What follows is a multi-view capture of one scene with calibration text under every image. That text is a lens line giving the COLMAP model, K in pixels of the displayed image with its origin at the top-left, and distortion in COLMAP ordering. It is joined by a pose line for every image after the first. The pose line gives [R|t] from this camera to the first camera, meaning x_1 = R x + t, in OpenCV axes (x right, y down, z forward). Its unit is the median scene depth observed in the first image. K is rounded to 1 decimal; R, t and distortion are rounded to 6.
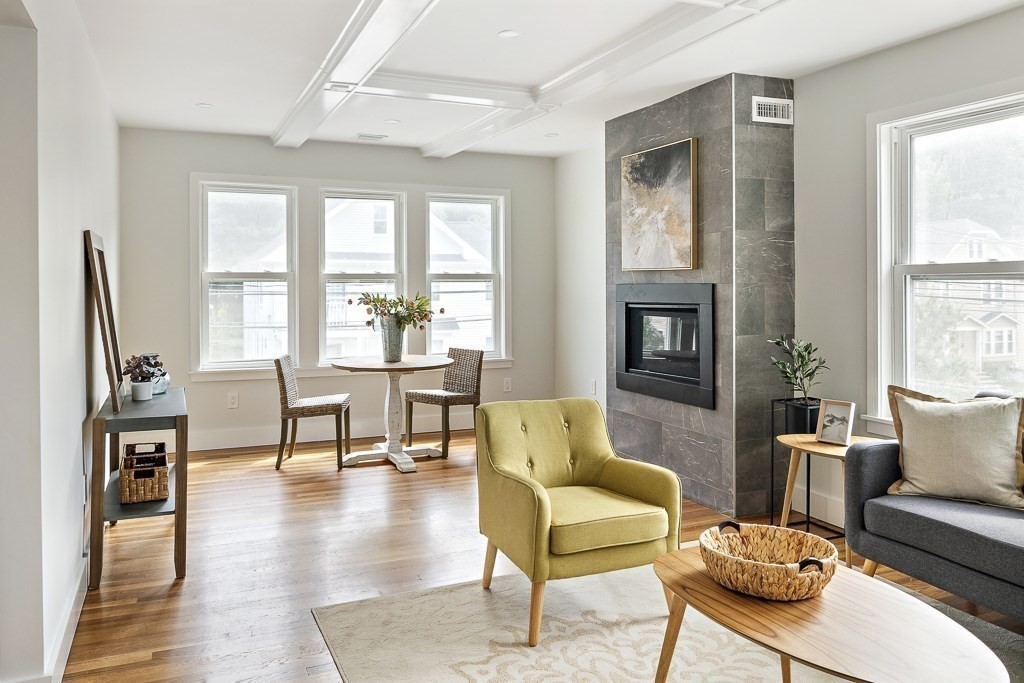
lens RADIAL K [[775.0, 0, 511.6], [0, 775.0, 347.8], [0, 0, 1]] dist [0.003648, -0.006907]
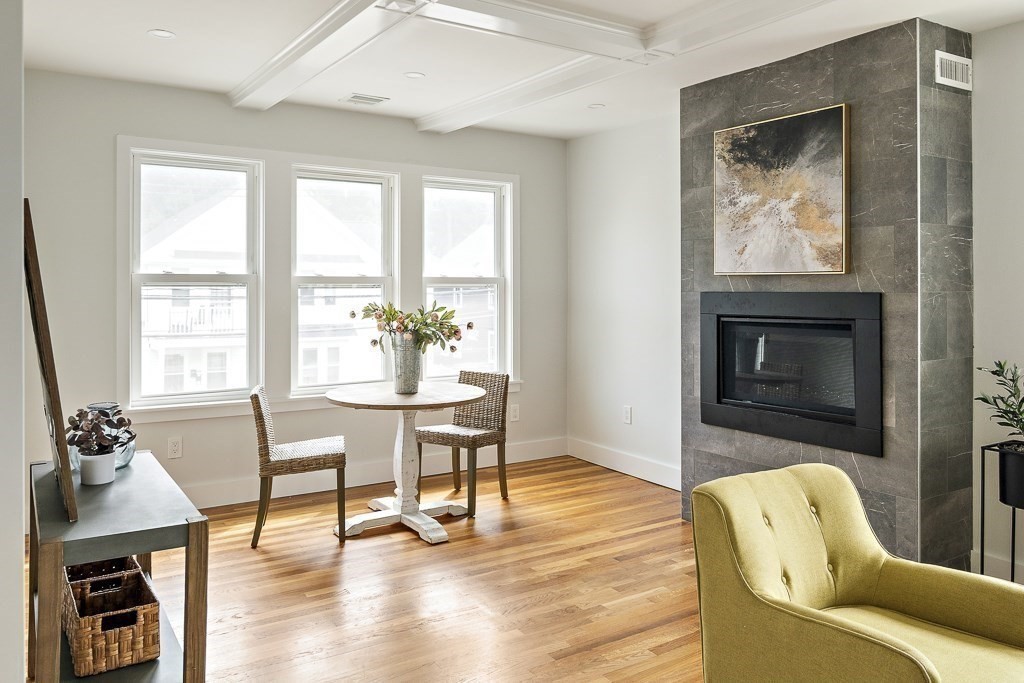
lens RADIAL K [[775.0, 0, 512.8], [0, 775.0, 333.7], [0, 0, 1]] dist [0.003648, -0.006907]
pose [[0.986821, -0.006635, 0.161677, -0.186588], [0.010175, 0.999726, -0.021077, -0.025040], [-0.161493, 0.022444, 0.986619, 0.253710]]
